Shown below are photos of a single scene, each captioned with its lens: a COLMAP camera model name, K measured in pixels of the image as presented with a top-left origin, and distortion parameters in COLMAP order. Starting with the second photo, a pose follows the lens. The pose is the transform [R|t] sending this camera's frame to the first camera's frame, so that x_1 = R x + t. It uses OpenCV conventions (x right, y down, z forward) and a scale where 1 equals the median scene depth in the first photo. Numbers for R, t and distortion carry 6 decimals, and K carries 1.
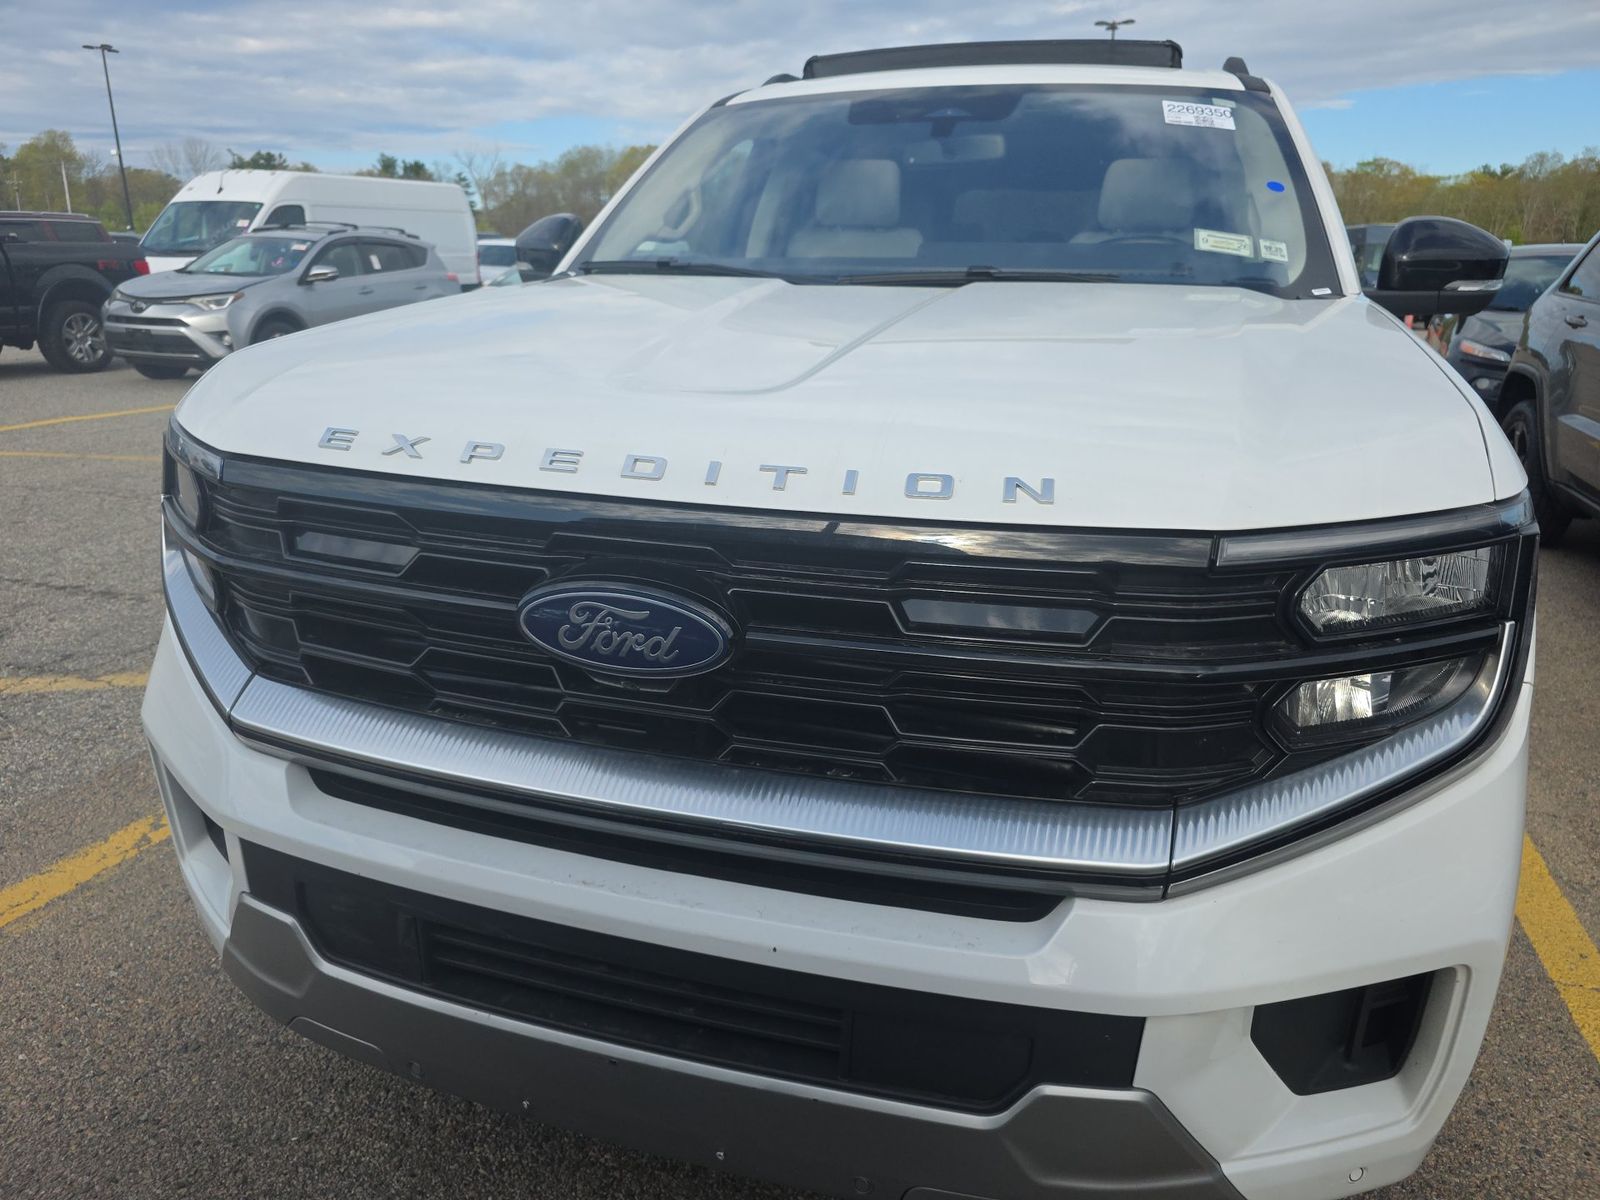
lens RADIAL K [[1115.7, 0, 800.6], [0, 1115.7, 601.9], [0, 0, 1]] dist [0.035187, -0.023469]
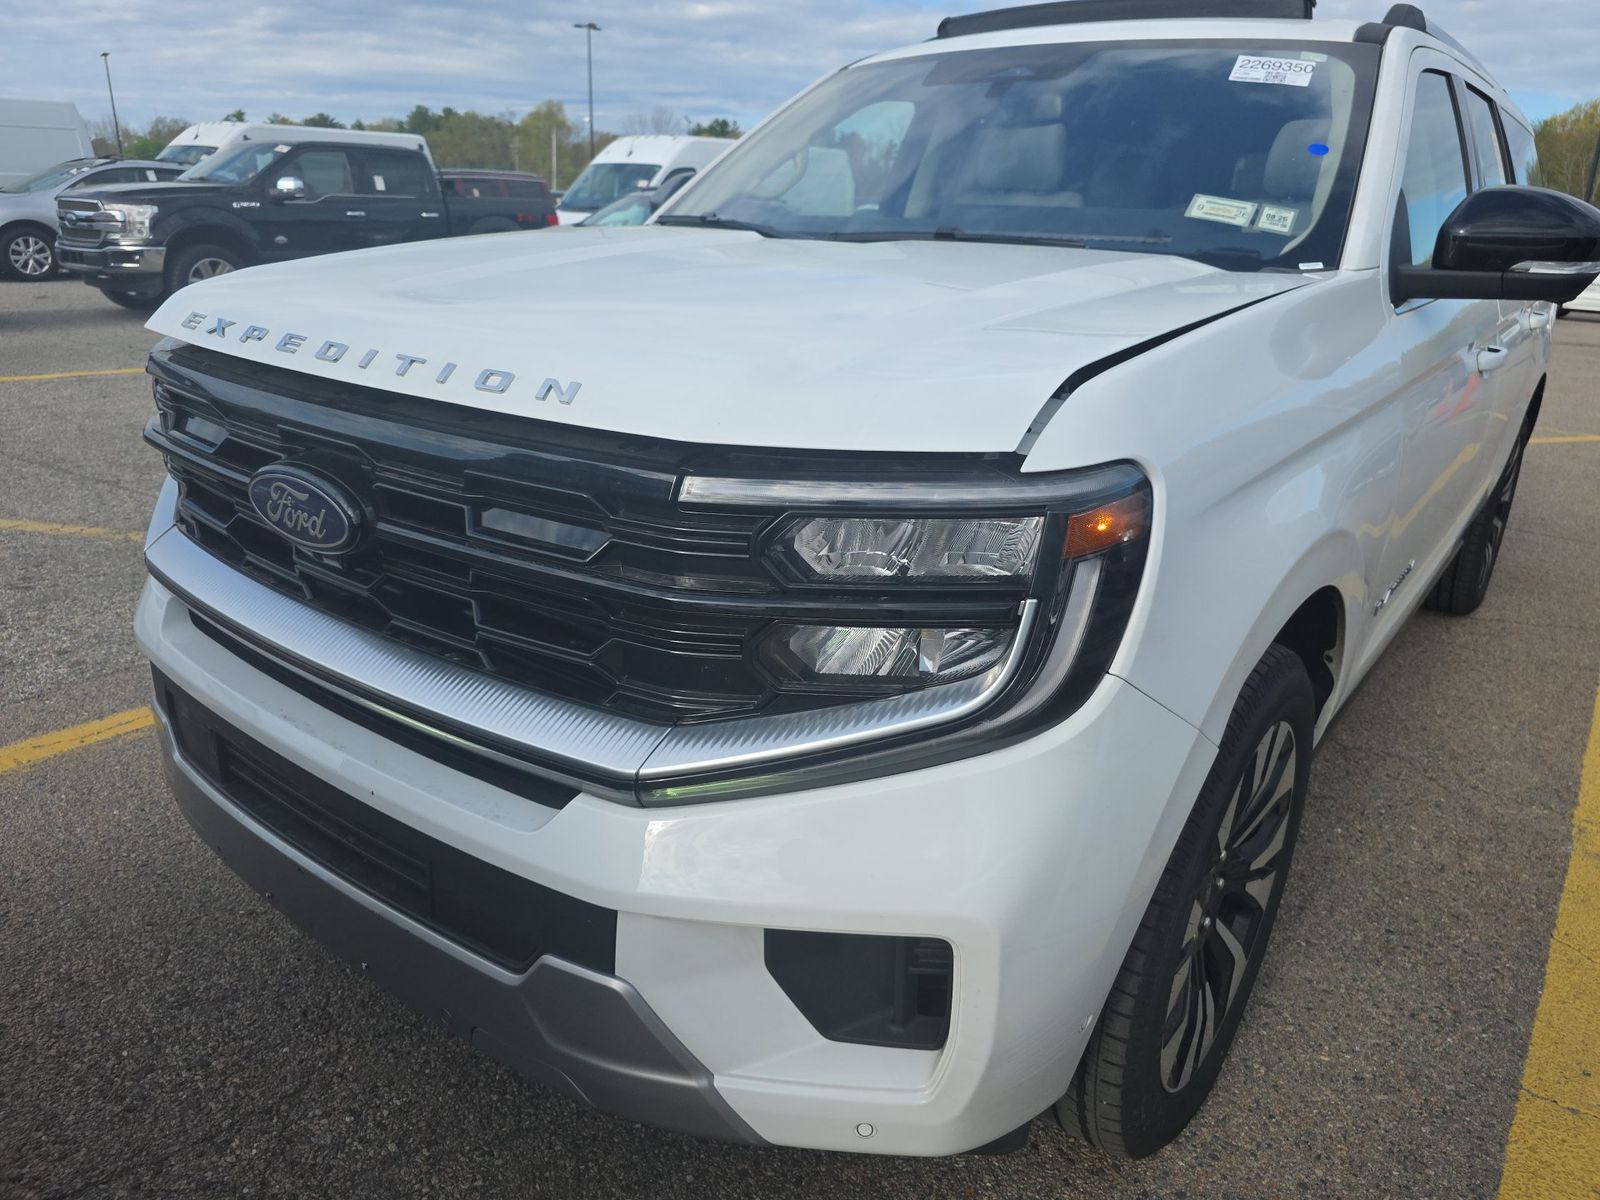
lens RADIAL K [[1115.7, 0, 786.6], [0, 1115.7, 584.2], [0, 0, 1]] dist [0.035187, -0.023469]
pose [[0.938963, 0.130568, -0.318276, 0.551166], [-0.126180, 0.991409, 0.034459, -0.001296], [0.320041, 0.007804, 0.947371, 0.017325]]
